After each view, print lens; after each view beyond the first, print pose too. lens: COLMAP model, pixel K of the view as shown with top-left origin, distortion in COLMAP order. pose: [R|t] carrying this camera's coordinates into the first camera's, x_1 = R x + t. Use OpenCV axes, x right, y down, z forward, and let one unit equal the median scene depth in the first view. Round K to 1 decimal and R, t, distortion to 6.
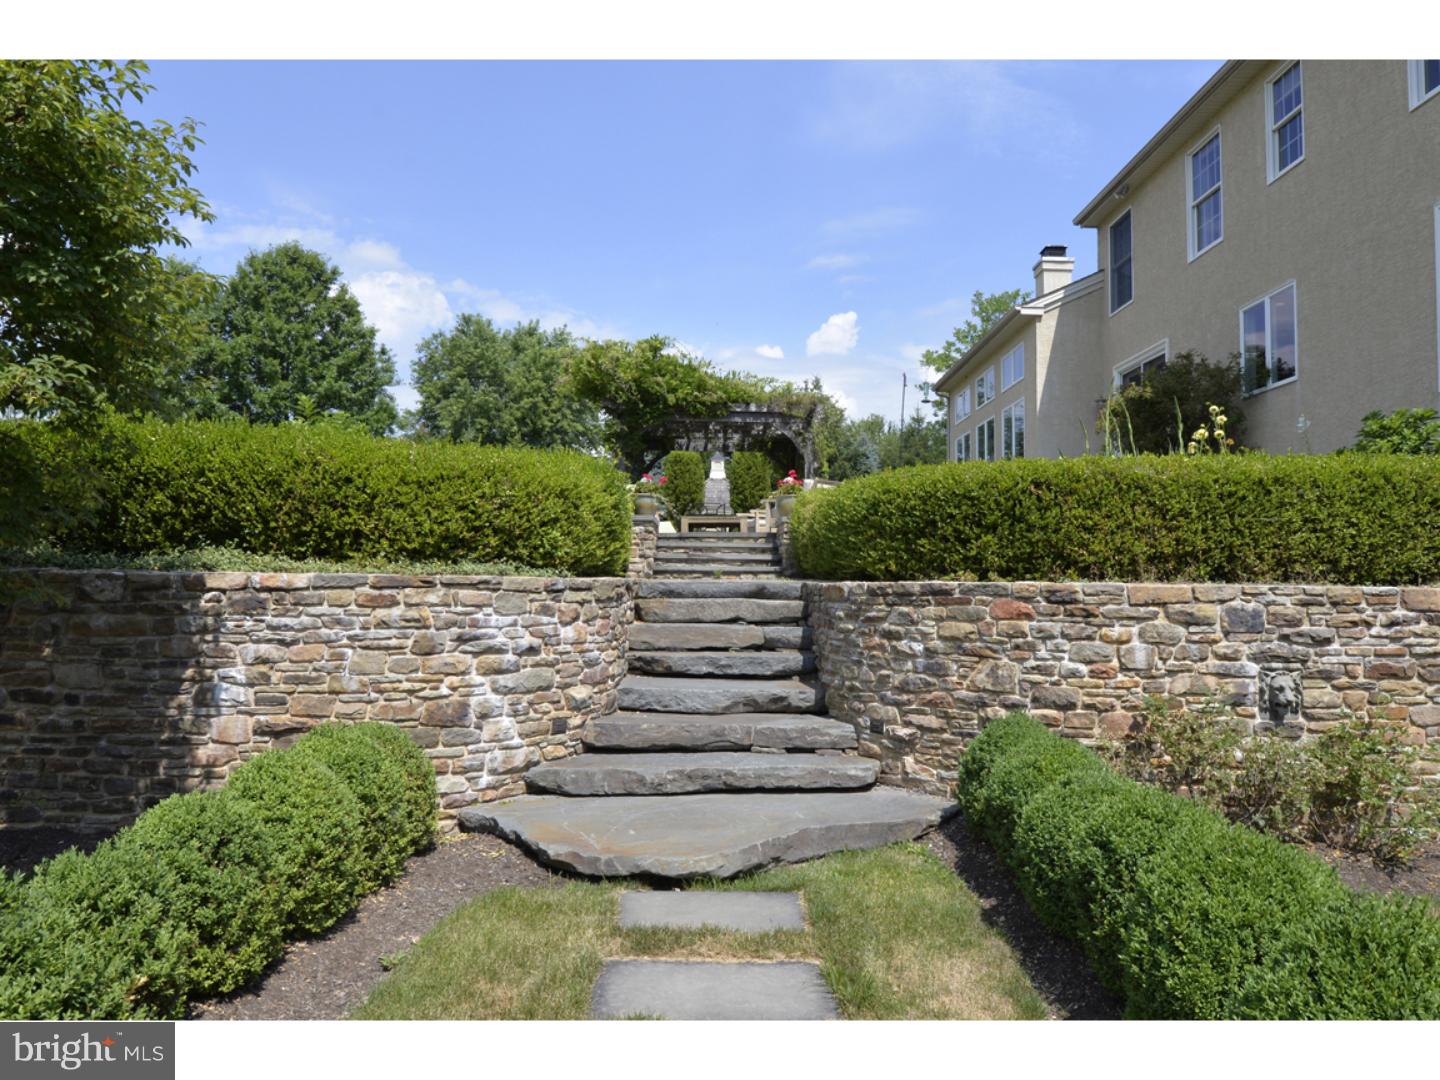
lens RADIAL K [[960.6, 0, 720.0], [0, 960.6, 540.0], [0, 0, 1]] dist [-0.006367, -0.005453]
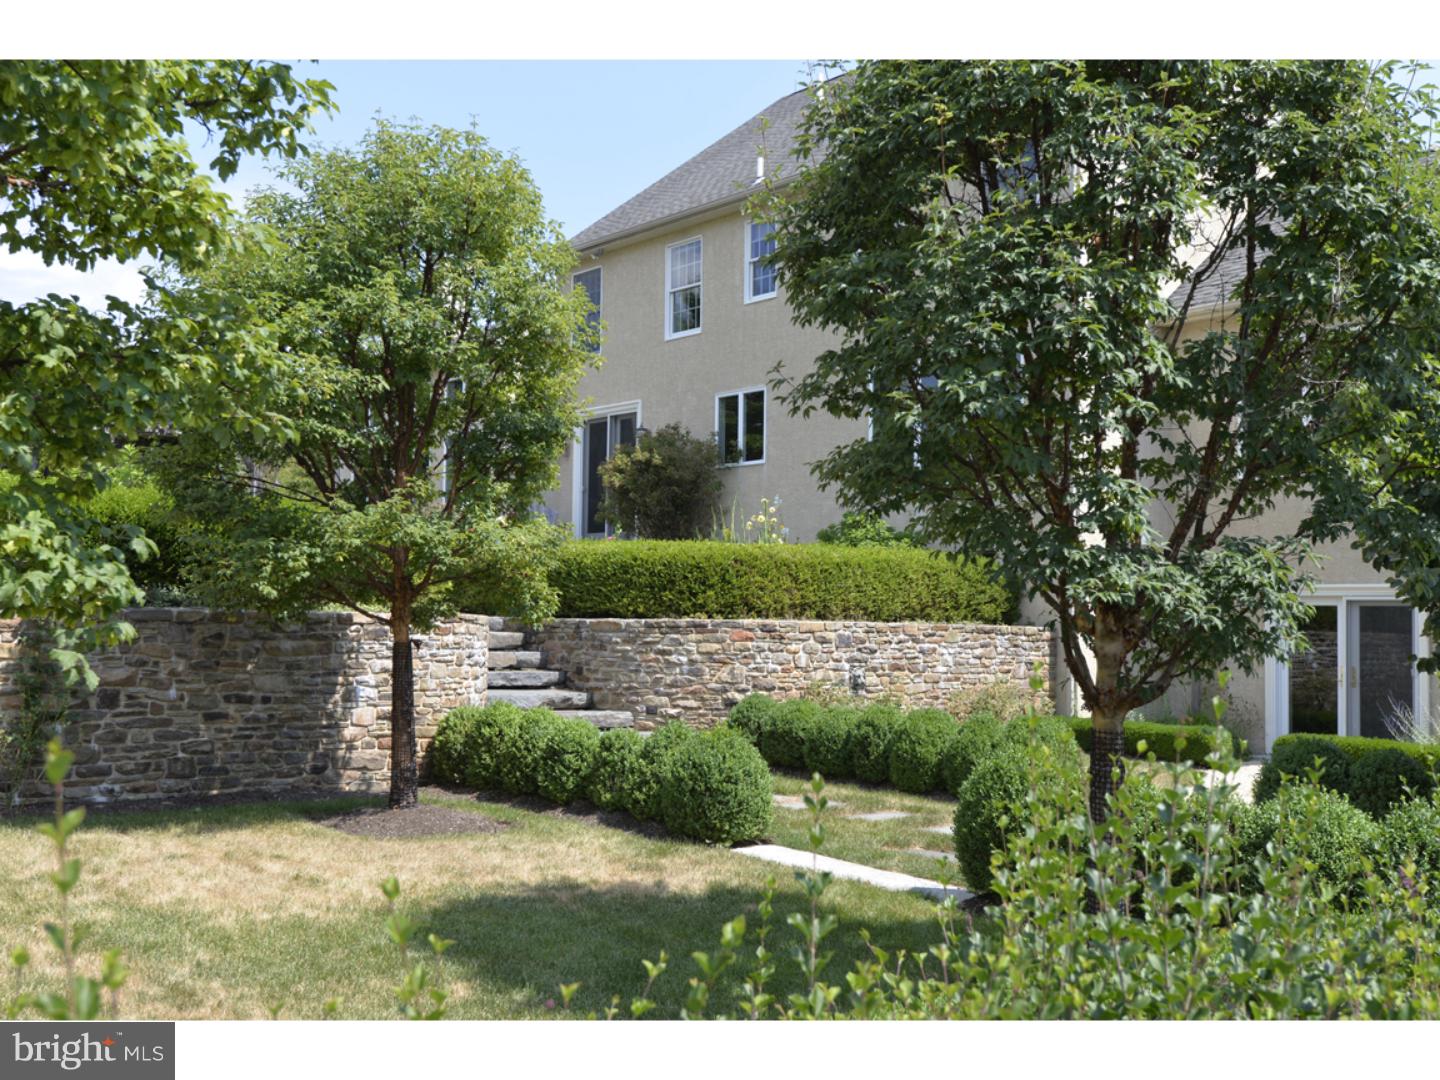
lens RADIAL K [[1460.6, 0, 720.0], [0, 1460.6, 540.0], [0, 0, 1]] dist [0.014343, 0.009434]
pose [[0.778446, 0.037292, 0.626603, -1.427402], [-0.034048, 0.999273, -0.017172, -0.055501], [-0.626788, -0.007967, 0.779149, -1.066064]]
